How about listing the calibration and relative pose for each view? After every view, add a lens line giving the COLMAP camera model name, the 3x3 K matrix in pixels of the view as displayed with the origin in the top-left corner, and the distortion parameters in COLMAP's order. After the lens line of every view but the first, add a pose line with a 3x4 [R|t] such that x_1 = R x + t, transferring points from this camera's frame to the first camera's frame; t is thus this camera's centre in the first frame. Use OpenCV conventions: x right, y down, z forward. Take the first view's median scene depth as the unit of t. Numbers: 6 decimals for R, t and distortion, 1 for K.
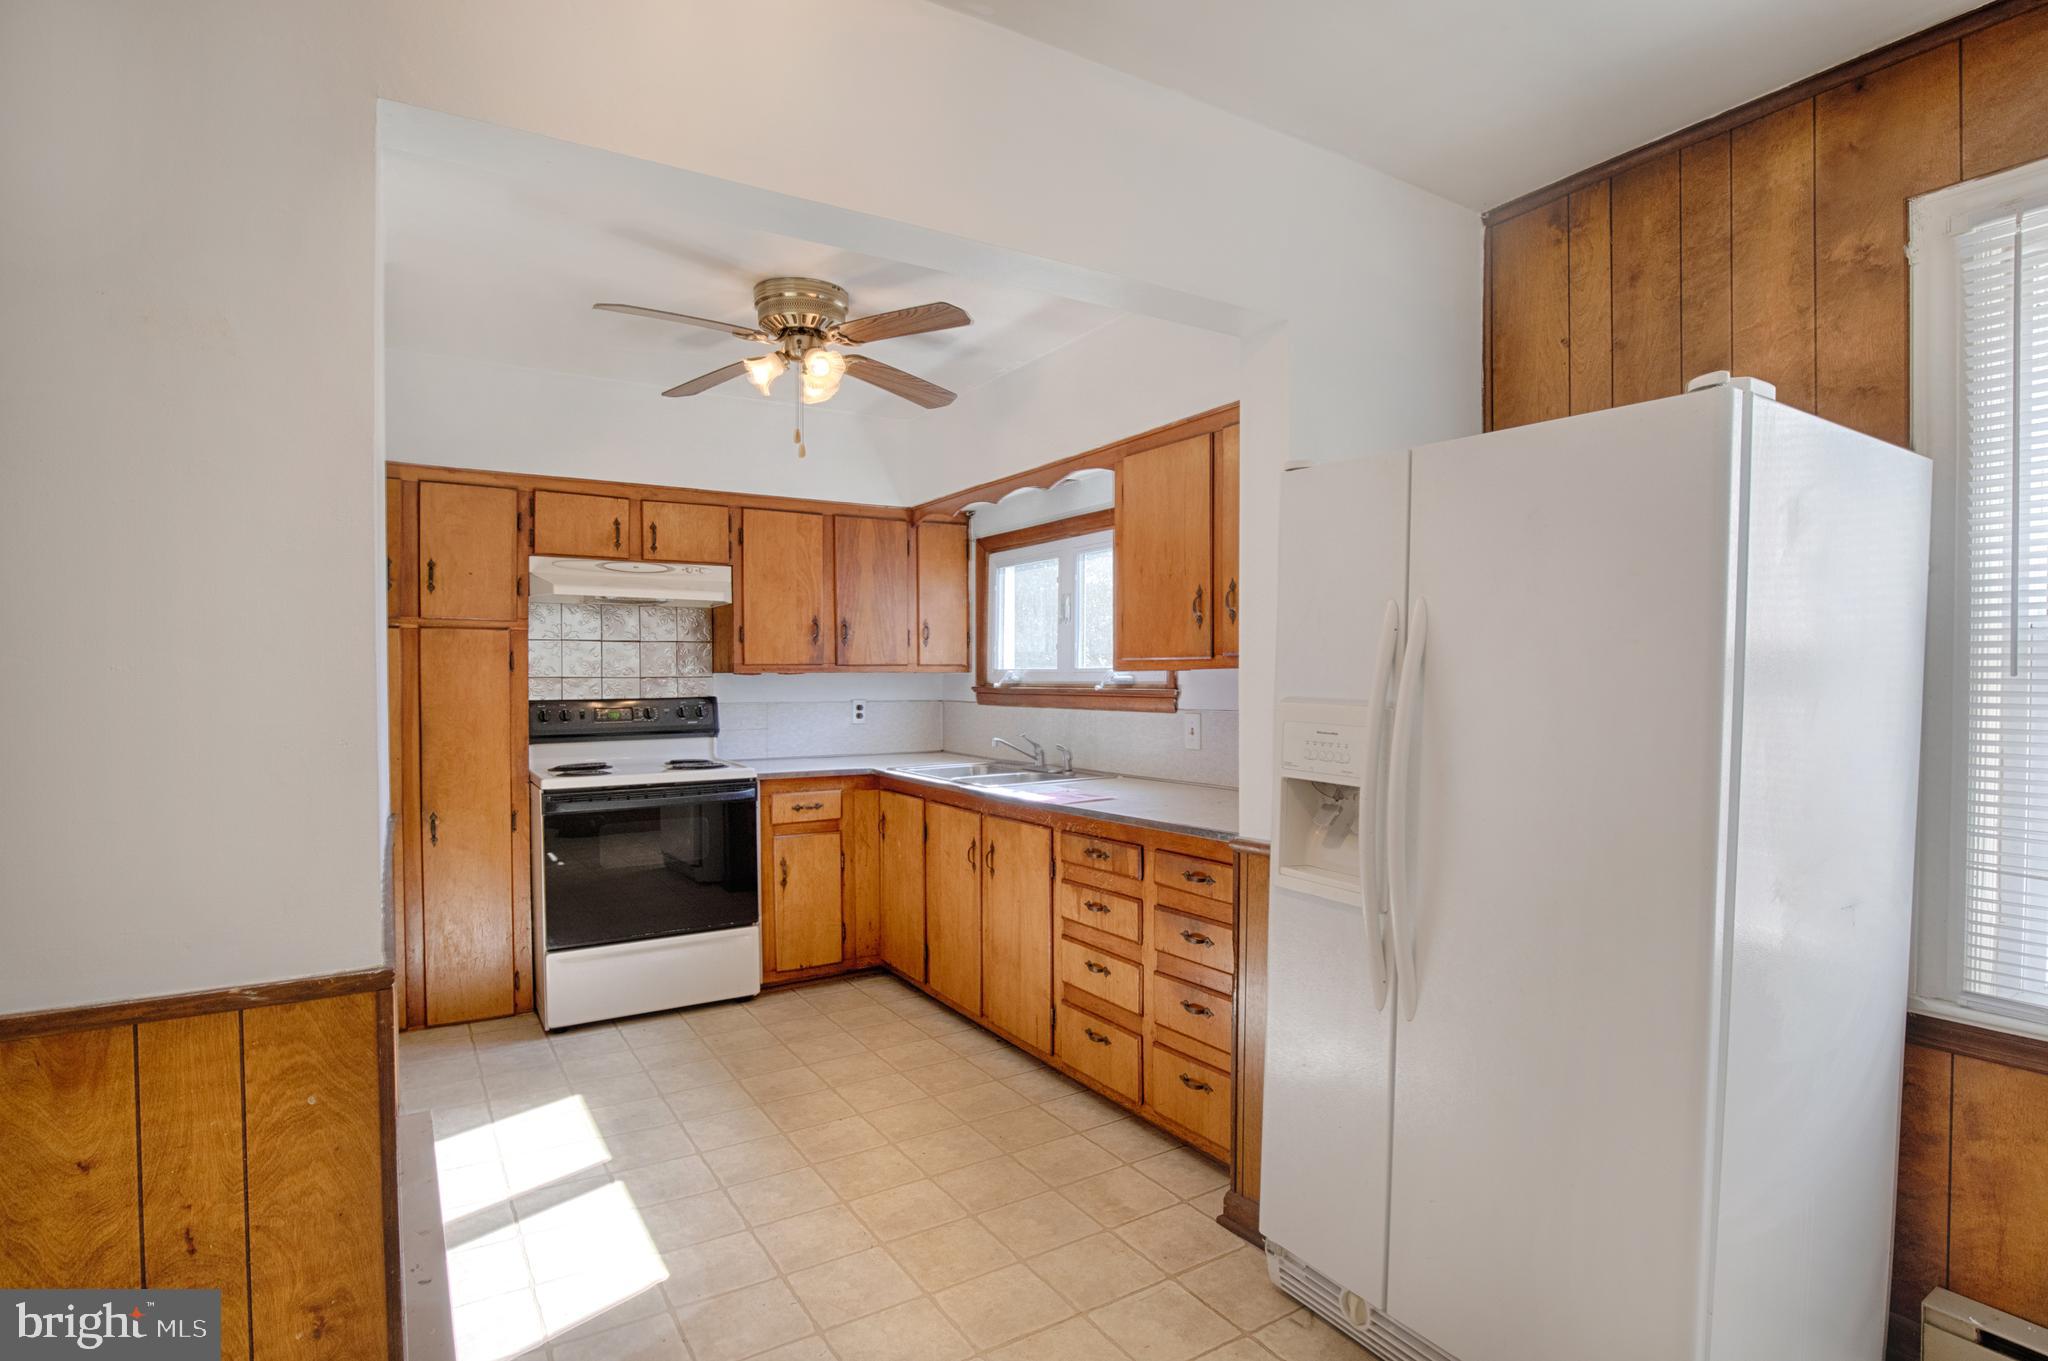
lens RADIAL K [[1045.8, 0, 1021.3], [0, 1045.8, 700.3], [0, 0, 1]] dist [-0.024767, -0.000264]
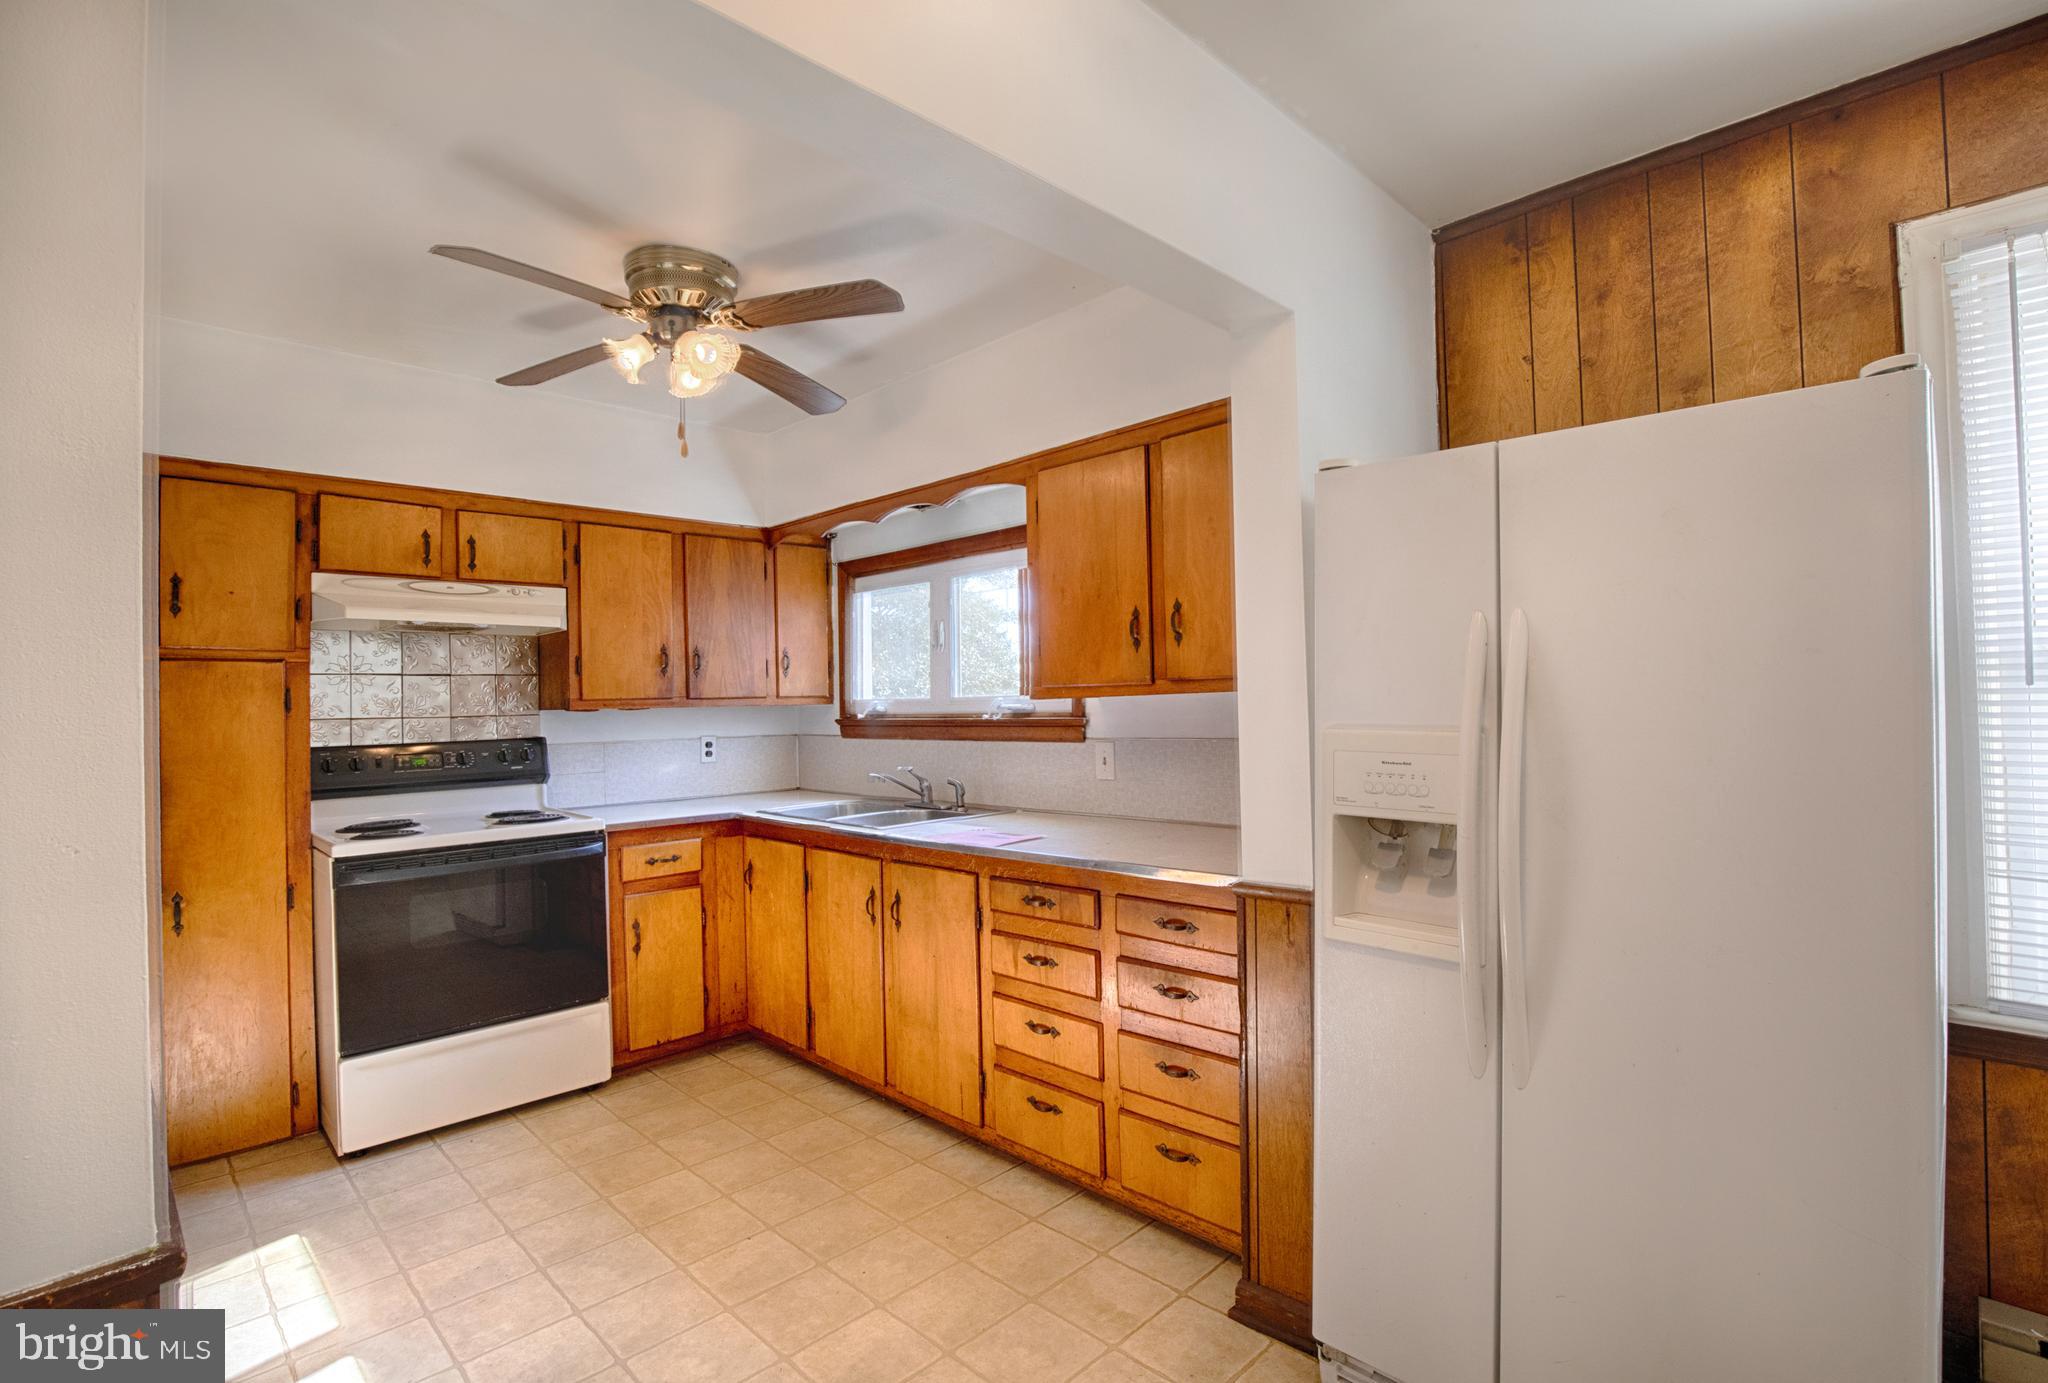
lens RADIAL K [[973.2, 0, 1024.0], [0, 973.2, 691.5], [0, 0, 1]] dist [-0.027959, 0.001805]
pose [[0.973283, -0.015870, 0.229058, -0.114869], [0.024556, 0.999081, -0.035120, -0.004580], [-0.228291, 0.039806, 0.972779, 0.157693]]
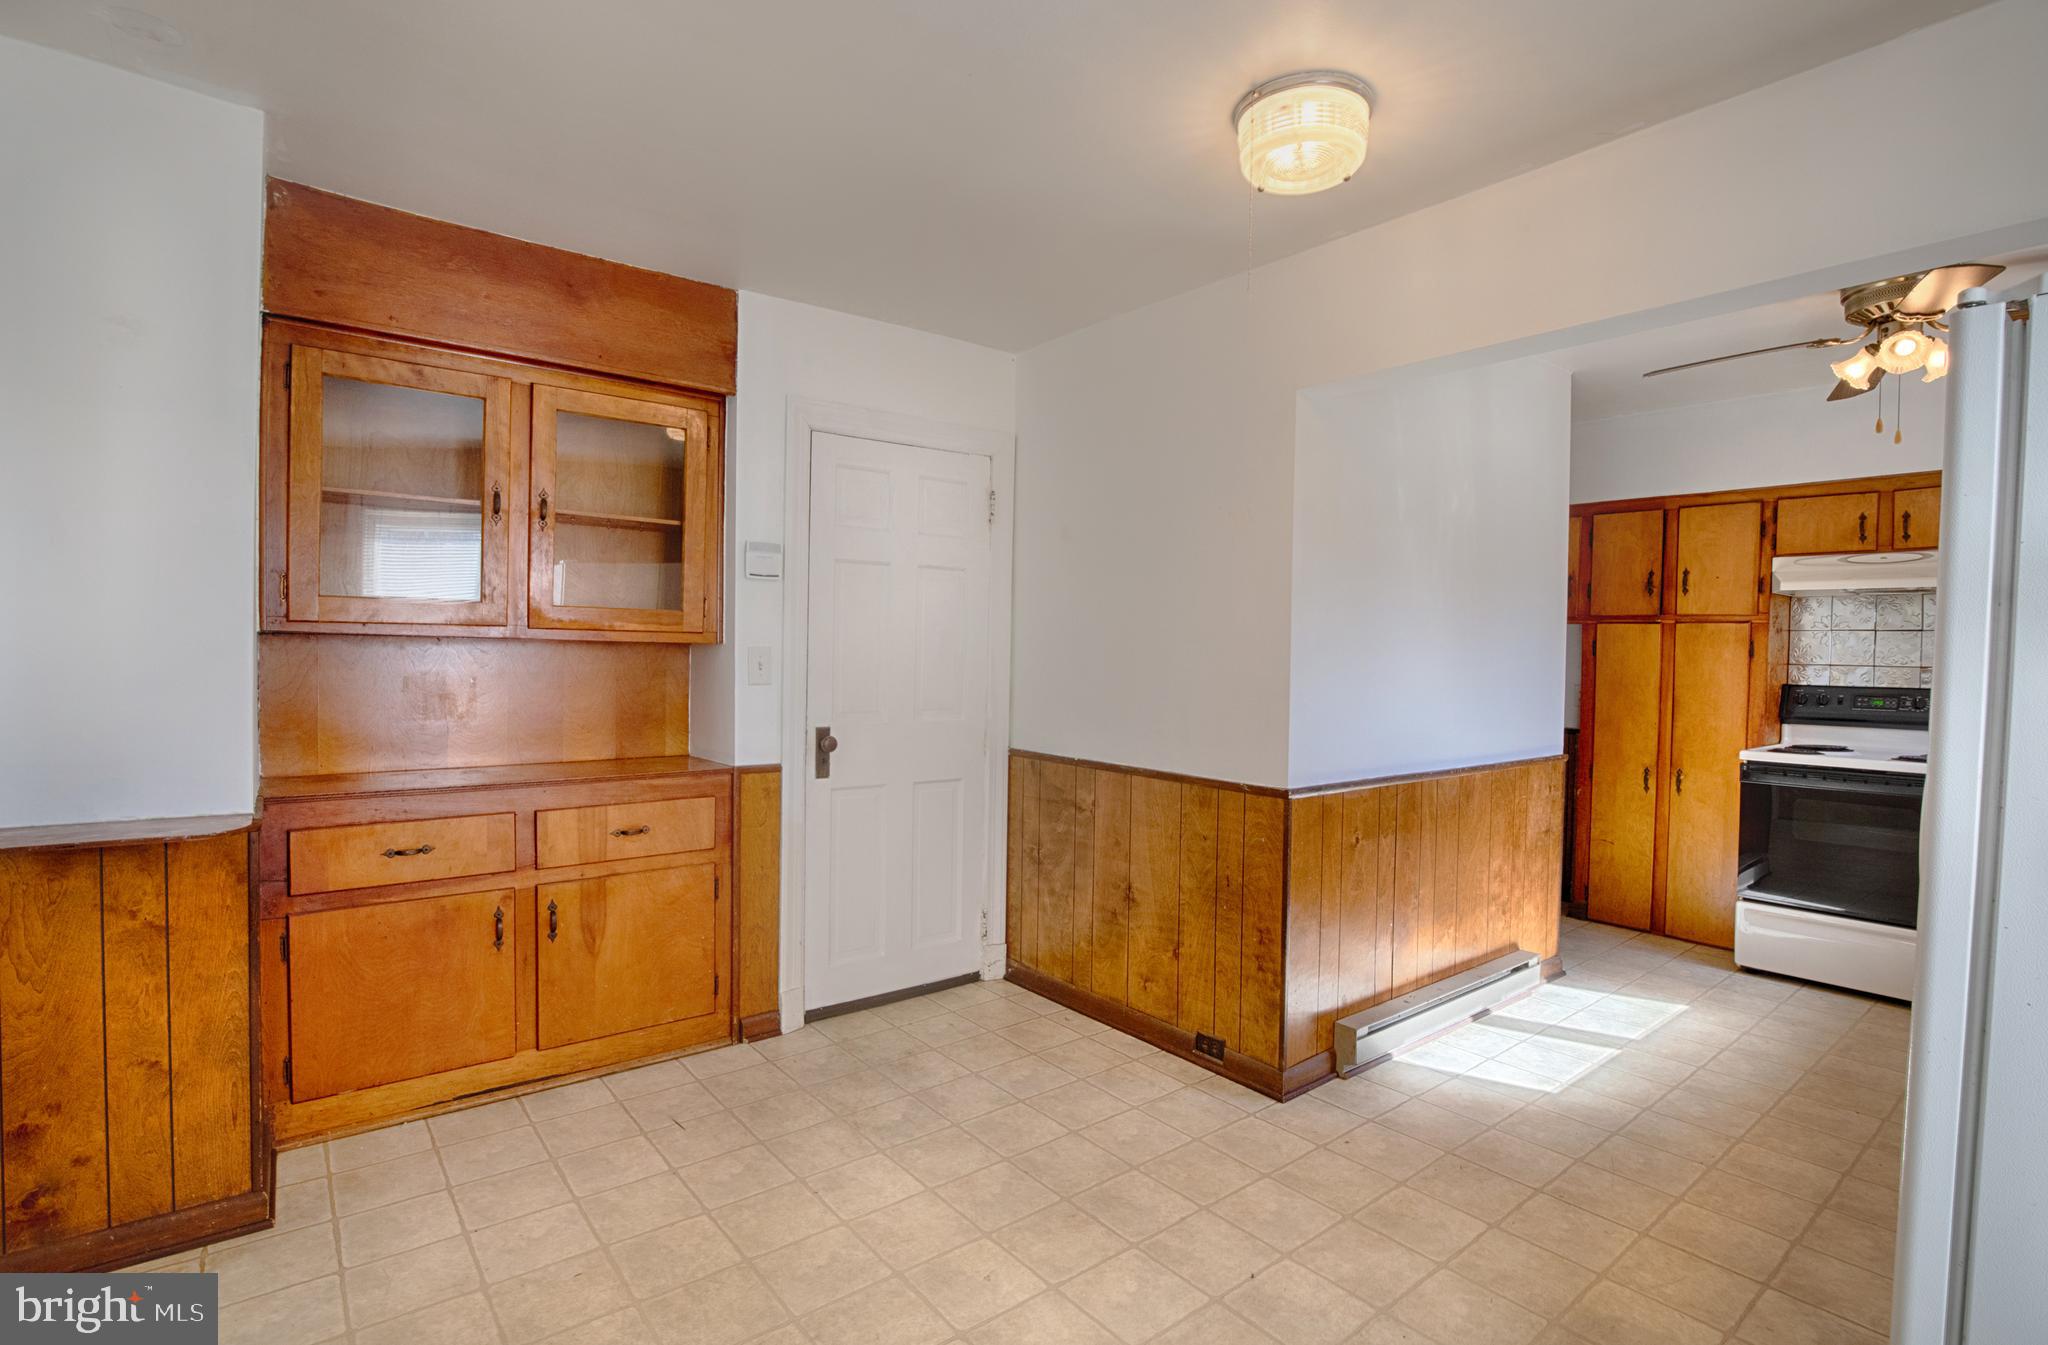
lens RADIAL K [[966.6, 0, 1024.0], [0, 966.6, 672.5], [0, 0, 1]] dist [-0.033658, -0.000035]
pose [[0.106377, 0.027590, -0.993943, 0.547623], [-0.039361, 0.998948, 0.023516, -0.005686], [0.993546, 0.036621, 0.107352, 0.088595]]
